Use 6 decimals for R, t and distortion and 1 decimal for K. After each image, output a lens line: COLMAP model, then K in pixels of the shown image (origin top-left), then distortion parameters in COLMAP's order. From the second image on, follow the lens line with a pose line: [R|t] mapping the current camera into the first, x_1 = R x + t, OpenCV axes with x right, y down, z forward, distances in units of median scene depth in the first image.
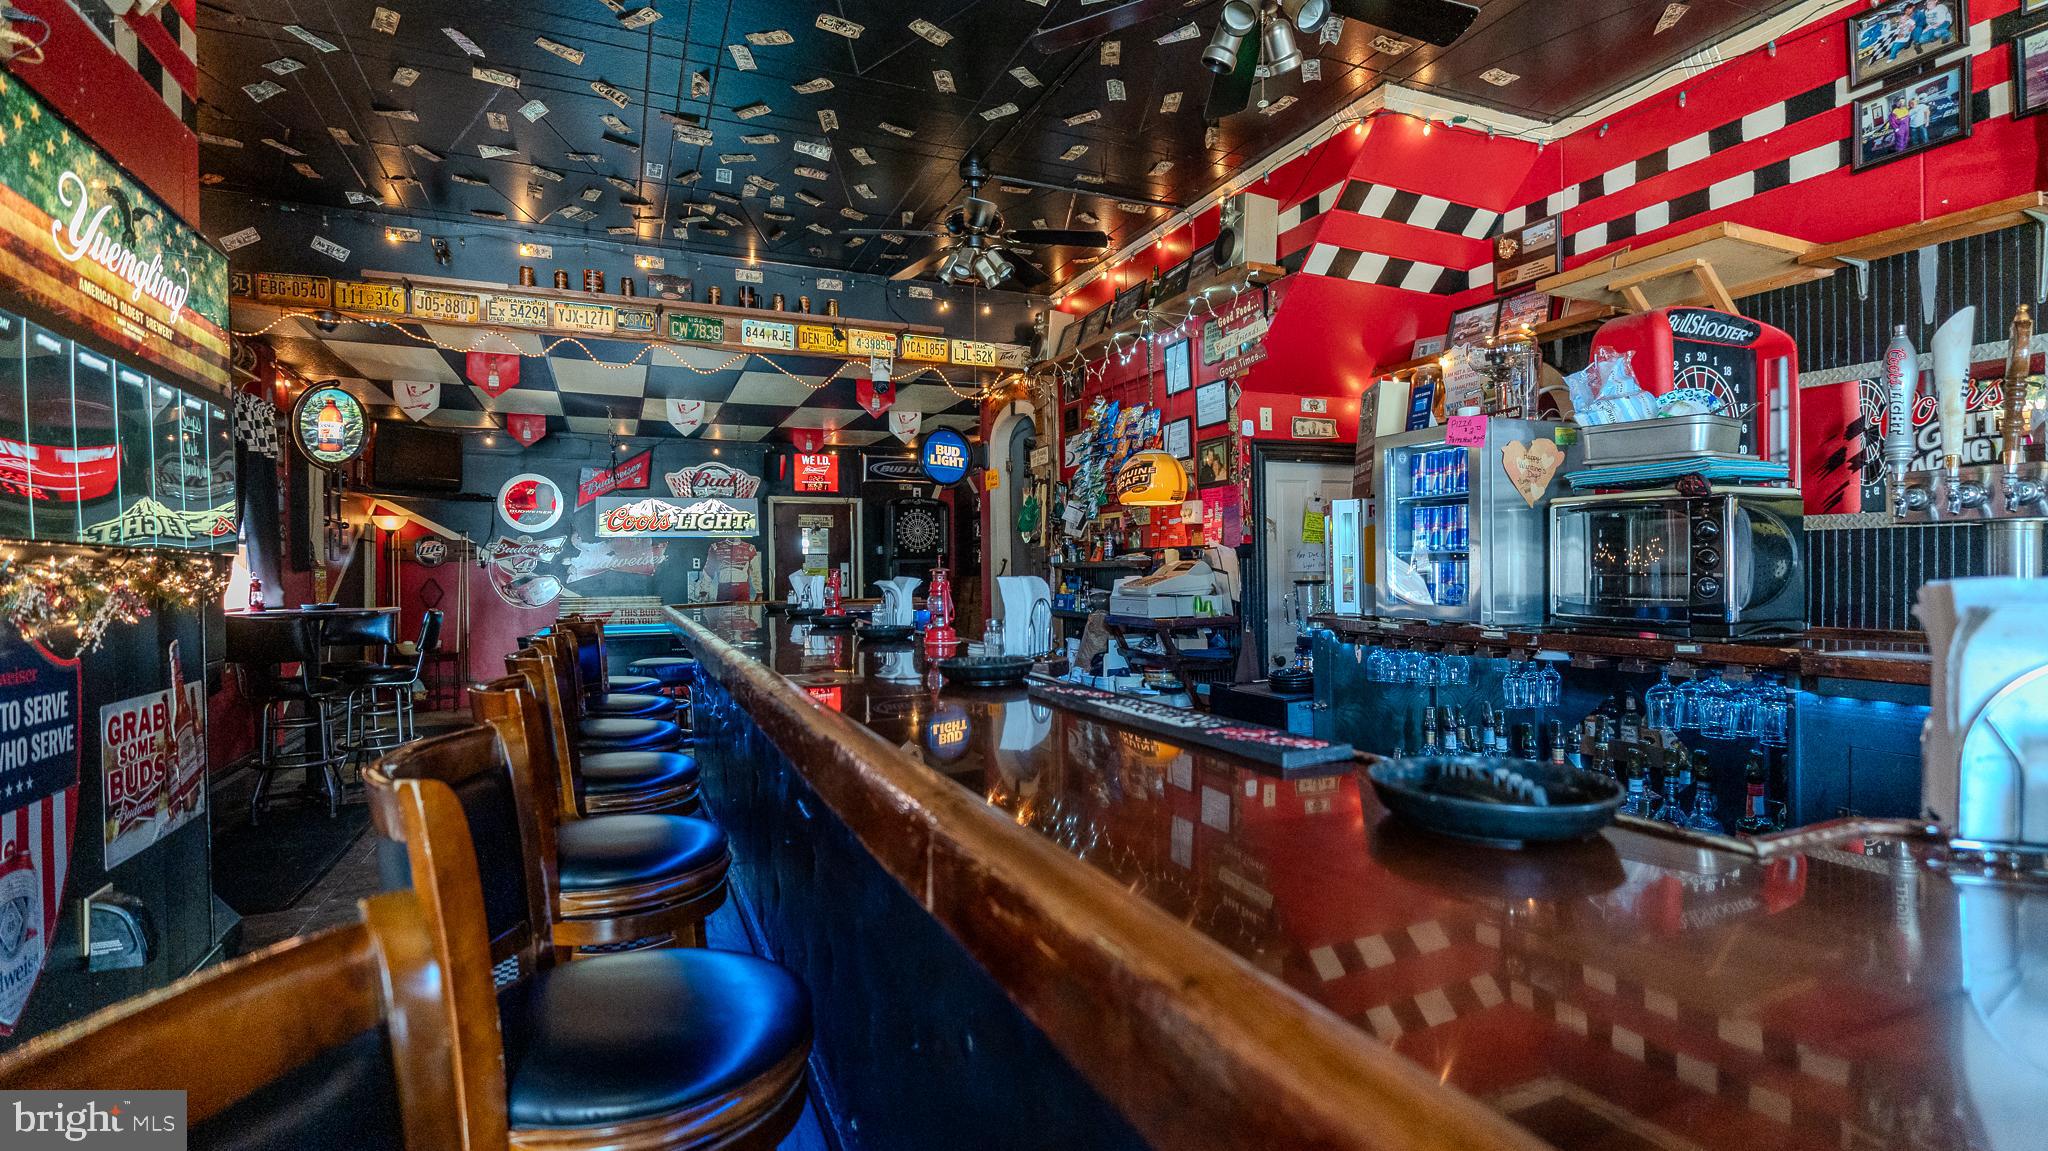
lens RADIAL K [[937.6, 0, 1025.0], [0, 937.6, 583.4], [0, 0, 1]] dist [-0.008619, 0.000709]
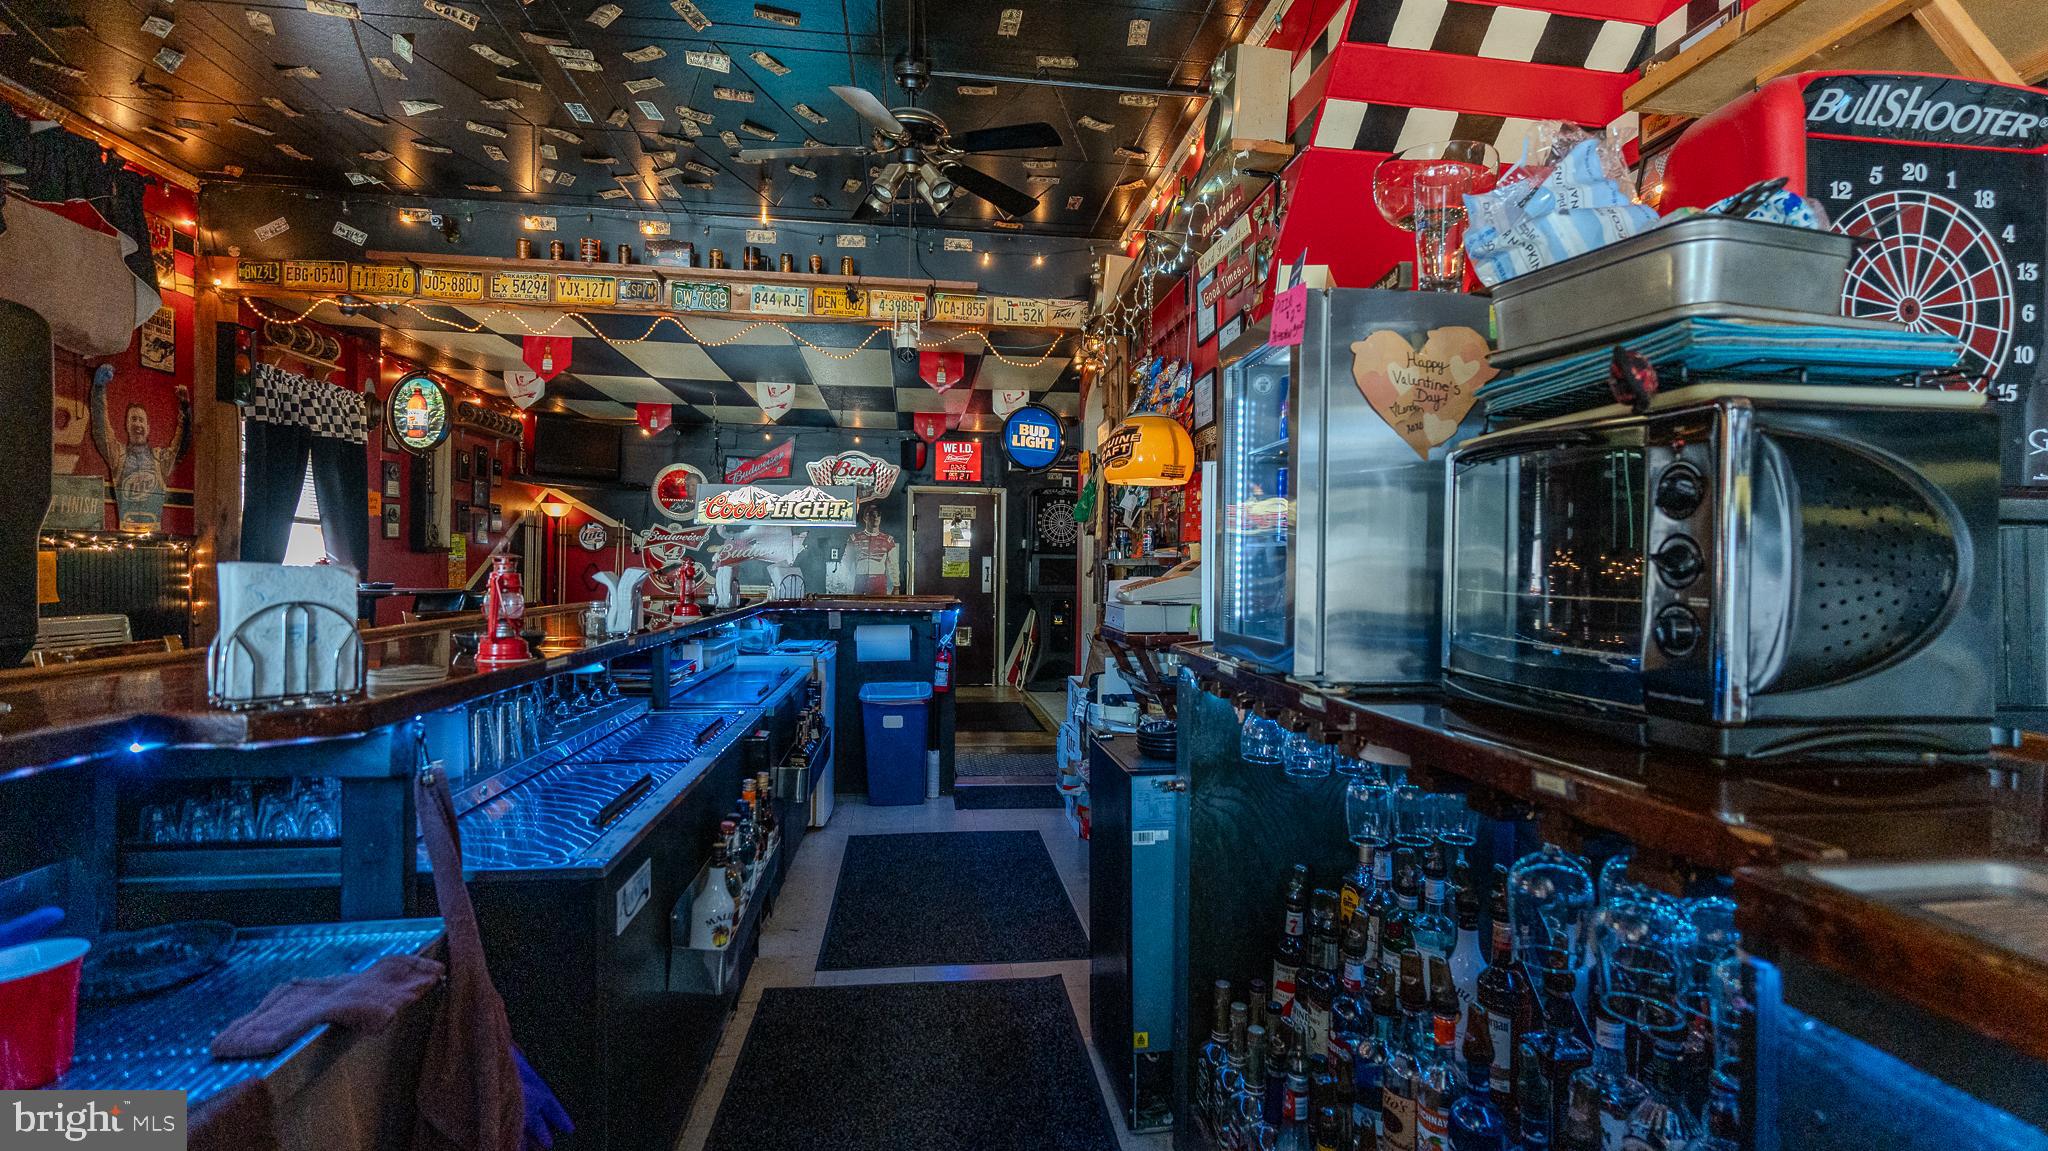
lens RADIAL K [[937.6, 0, 1025.0], [0, 937.6, 583.4], [0, 0, 1]] dist [-0.008619, 0.000709]
pose [[0.958069, 0.028427, -0.285124, 0.218979], [-0.027646, 0.999595, 0.006765, -0.004494], [0.285201, 0.001402, 0.958467, 0.199929]]
